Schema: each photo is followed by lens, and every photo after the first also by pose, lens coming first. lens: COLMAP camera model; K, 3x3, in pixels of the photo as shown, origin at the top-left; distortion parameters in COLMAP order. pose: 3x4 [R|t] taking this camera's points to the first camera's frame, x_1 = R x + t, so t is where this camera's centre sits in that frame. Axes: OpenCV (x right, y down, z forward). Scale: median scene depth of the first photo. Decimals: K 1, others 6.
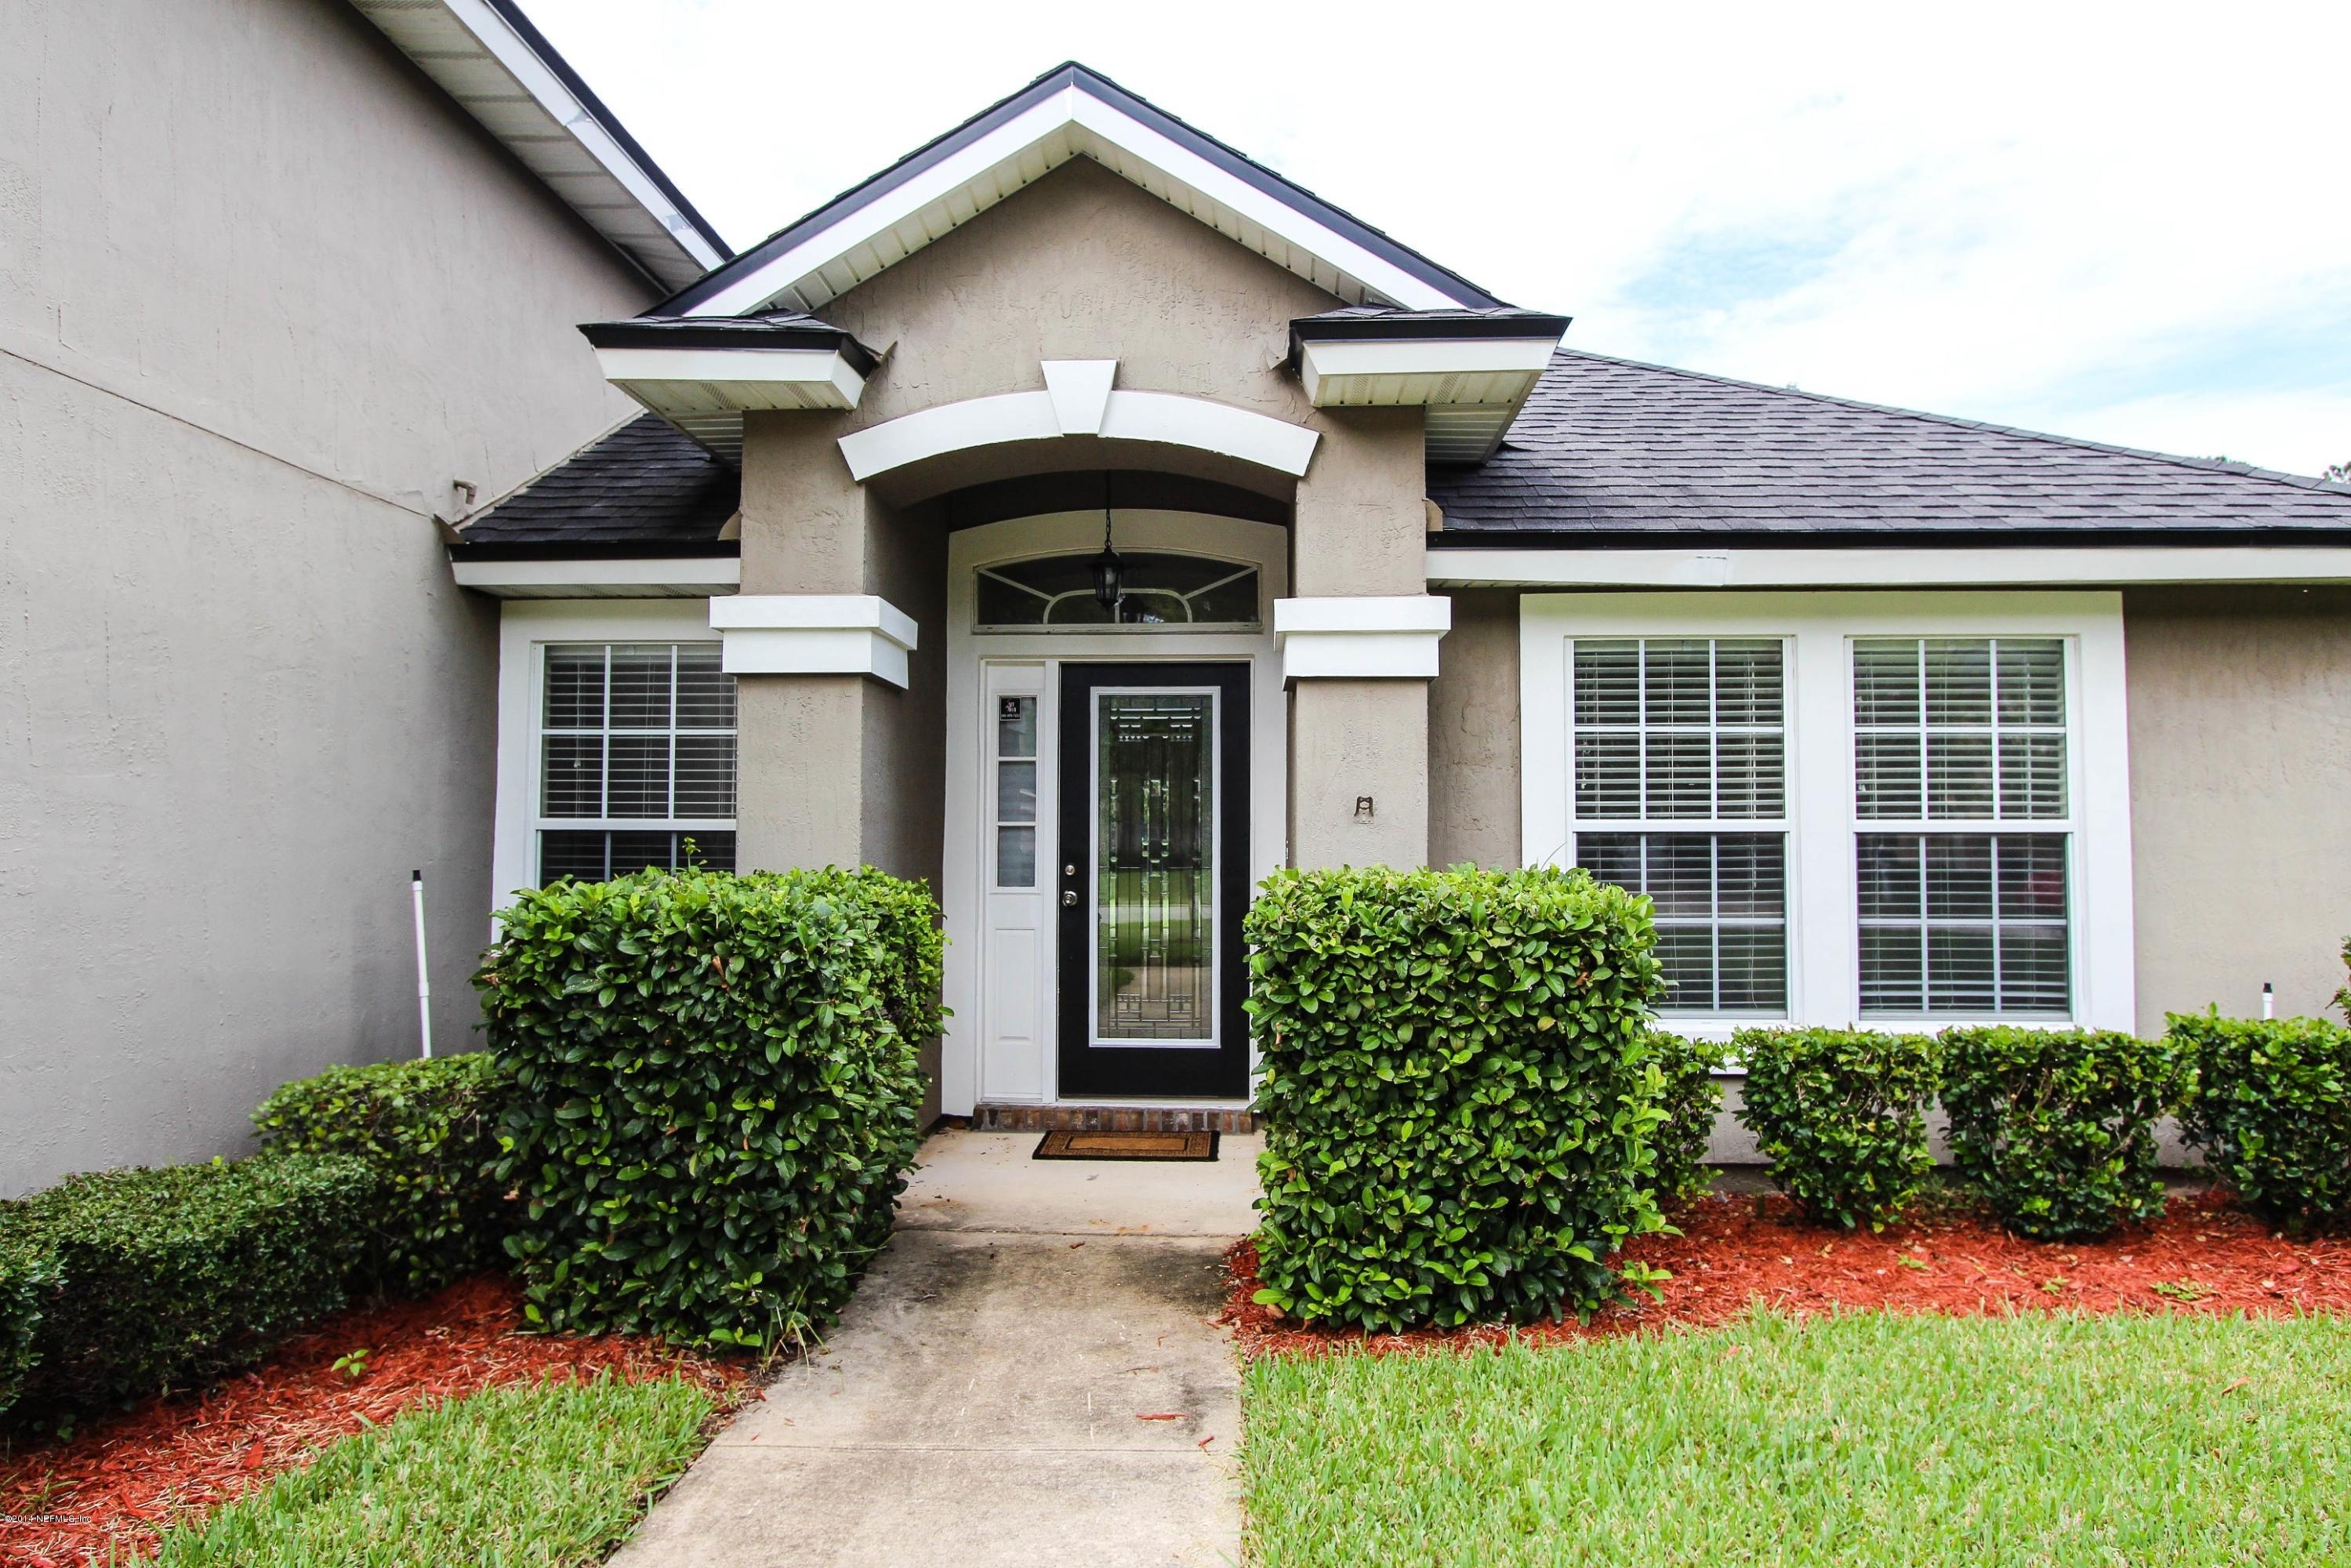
lens RADIAL K [[1435.8, 0, 1188.9], [0, 1435.8, 771.5], [0, 0, 1]] dist [-0.007159, -0.001031]
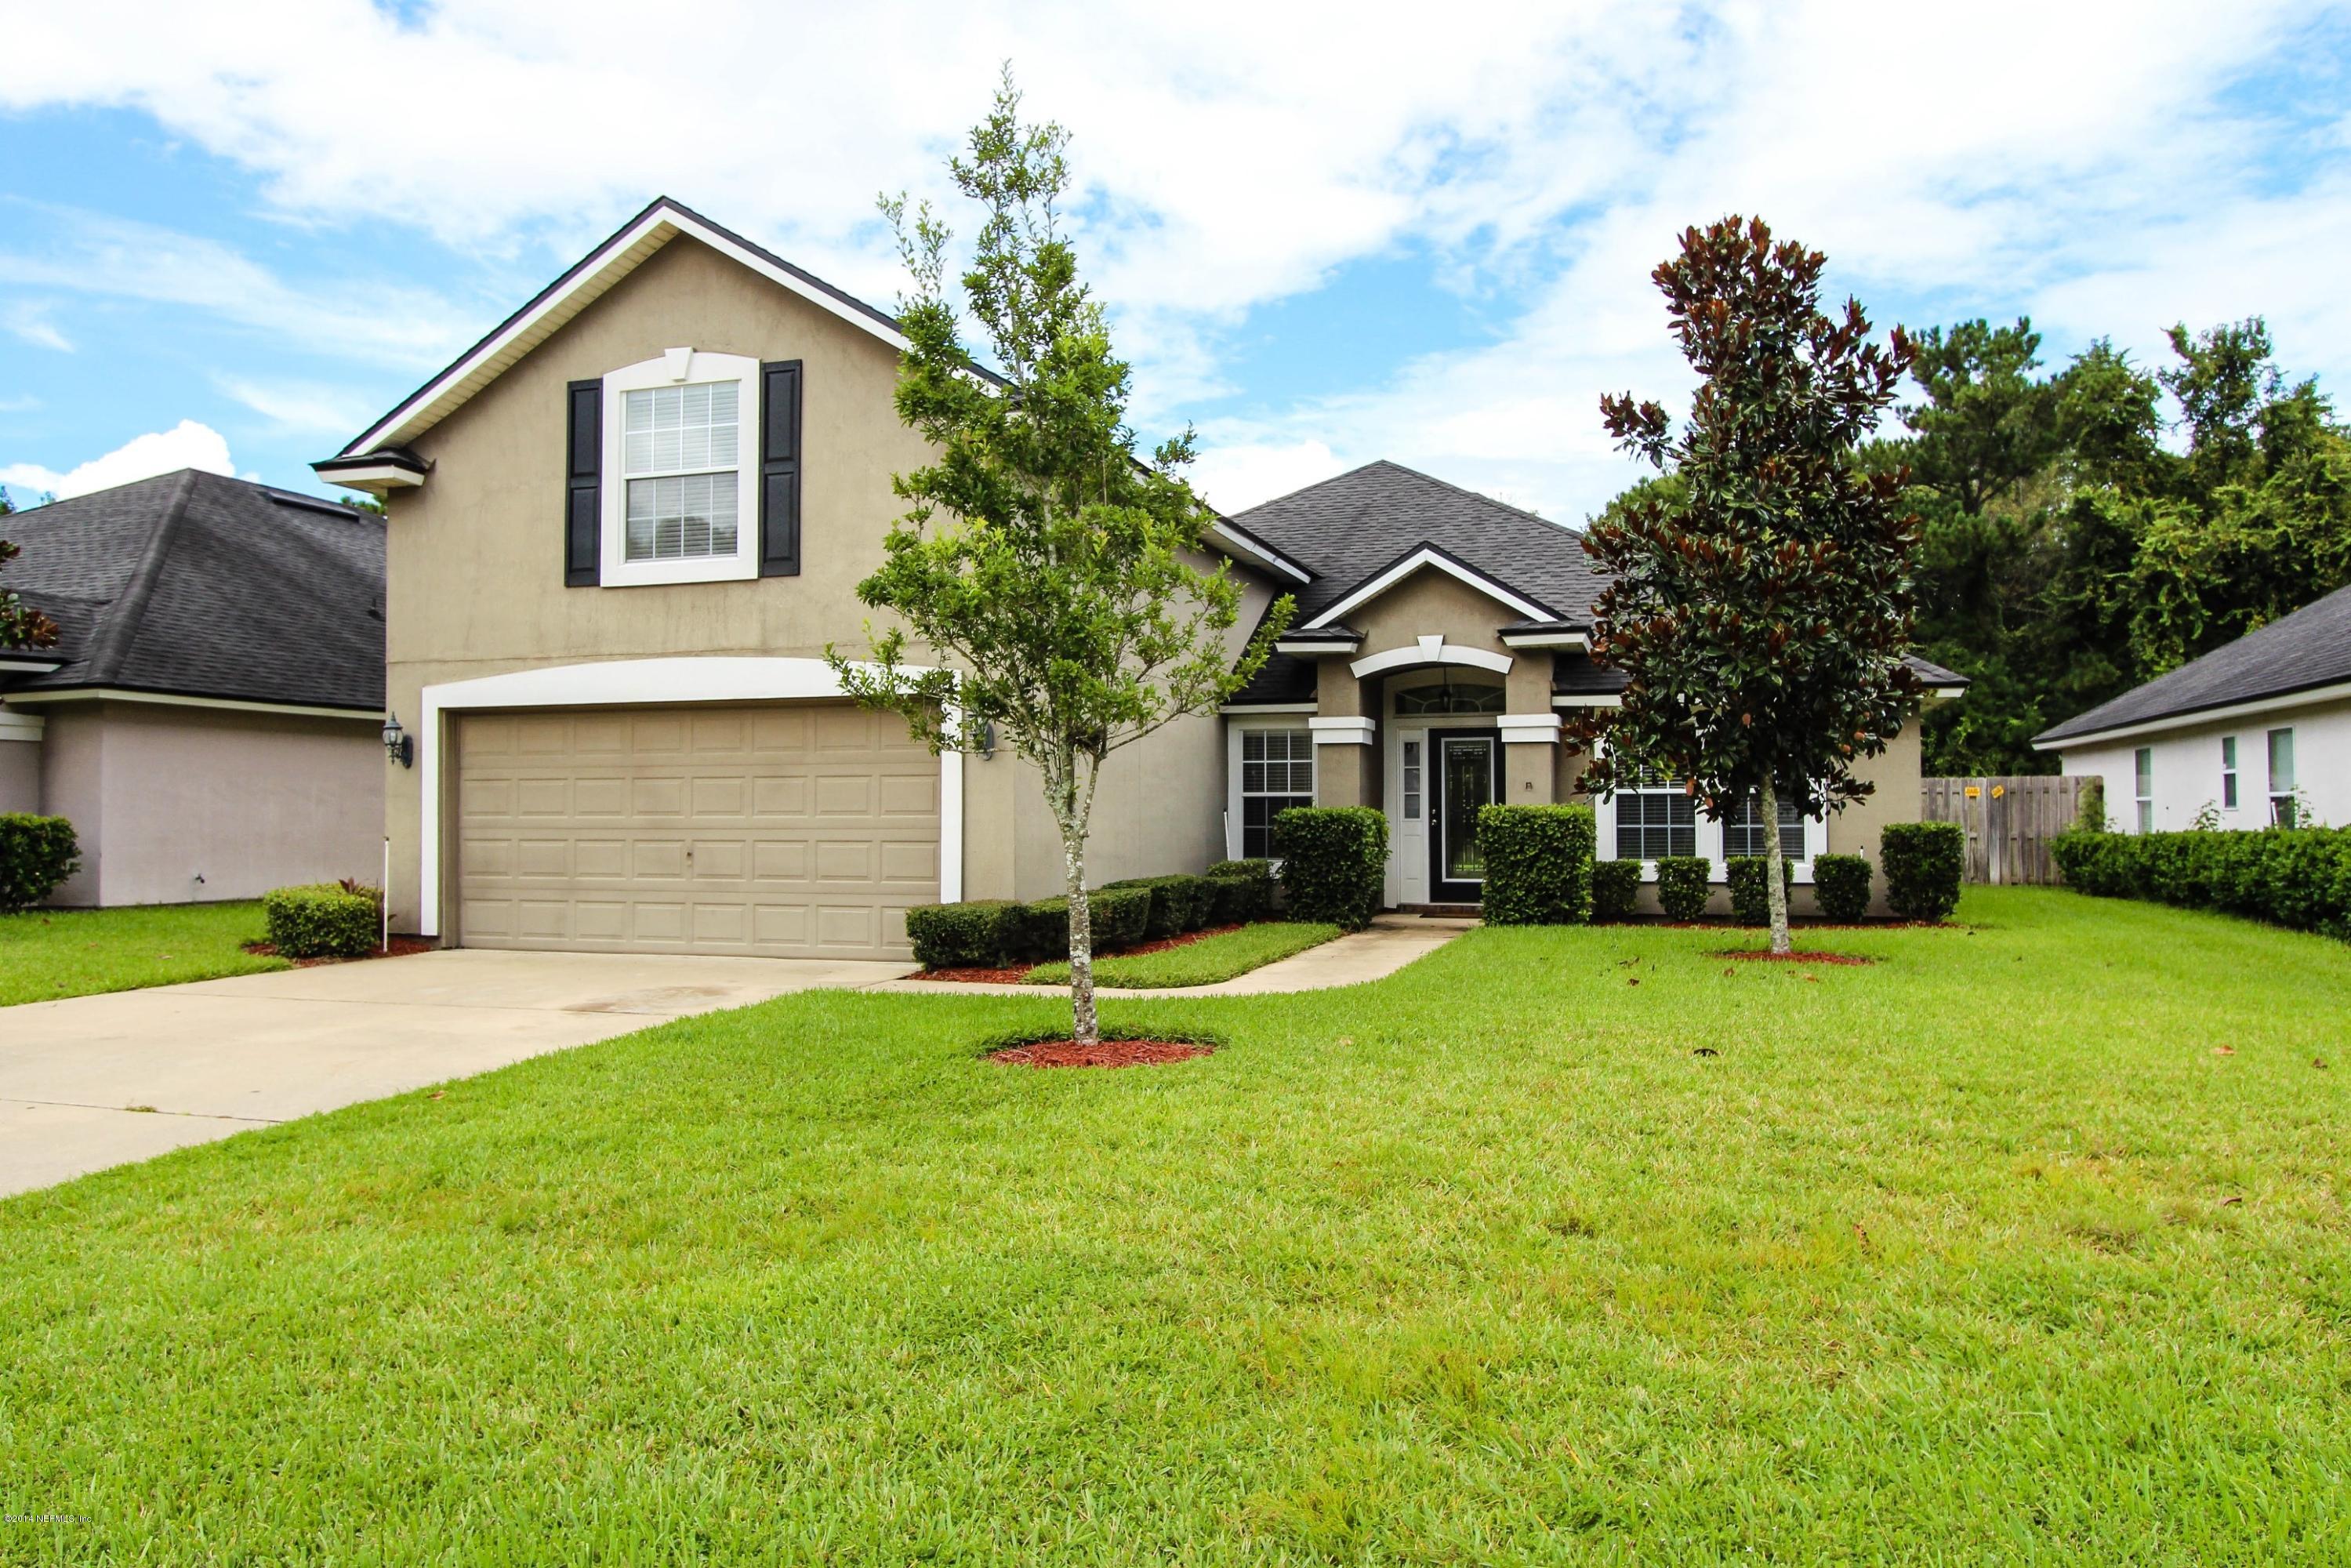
lens RADIAL K [[1625.5, 0, 1175.5], [0, 1625.5, 784.0], [0, 0, 1]] dist [-0.000096, -0.005581]
pose [[0.964577, -0.010613, -0.263587, 0.292070], [0.017173, 0.999597, 0.022596, -0.064957], [0.263241, -0.026323, 0.964371, -2.346067]]
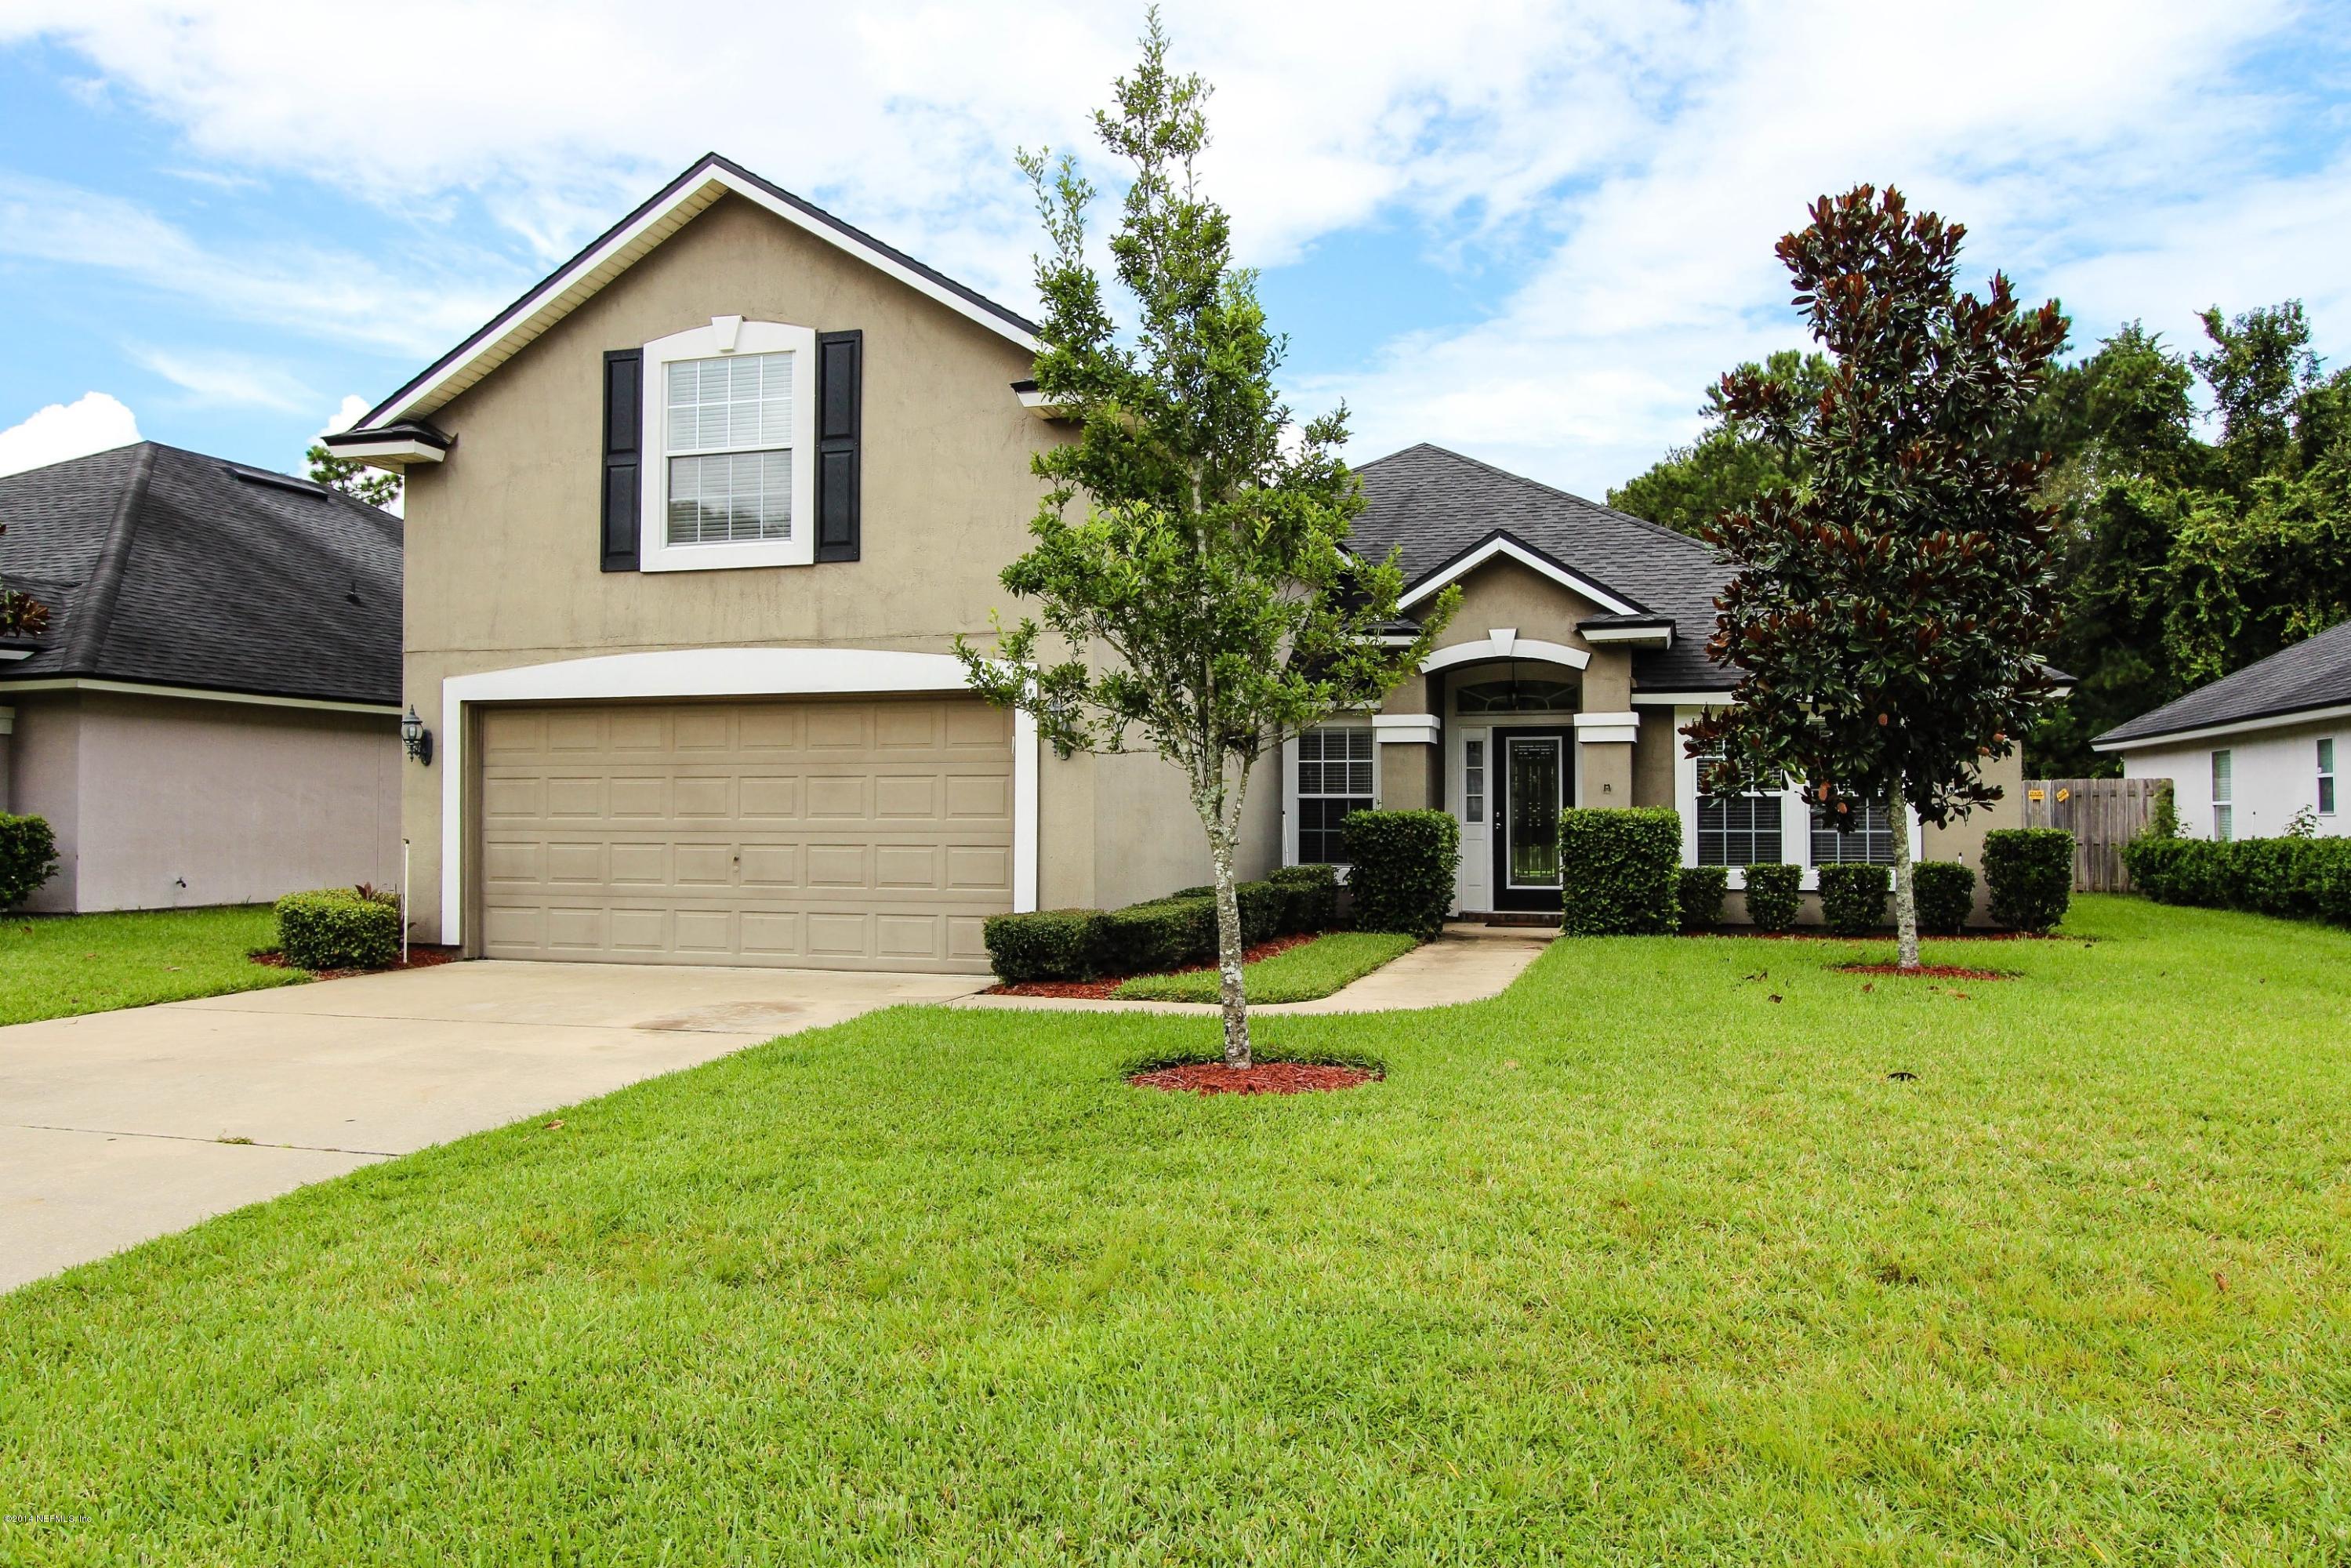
lens RADIAL K [[1704.1, 0, 1178.4], [0, 1704.1, 793.5], [0, 0, 1]] dist [-0.002537, 0.005777]
pose [[0.969904, -0.005546, -0.243423, 0.115243], [0.013157, 0.999474, 0.029654, -0.071926], [0.243130, -0.031965, 0.969467, -2.351257]]
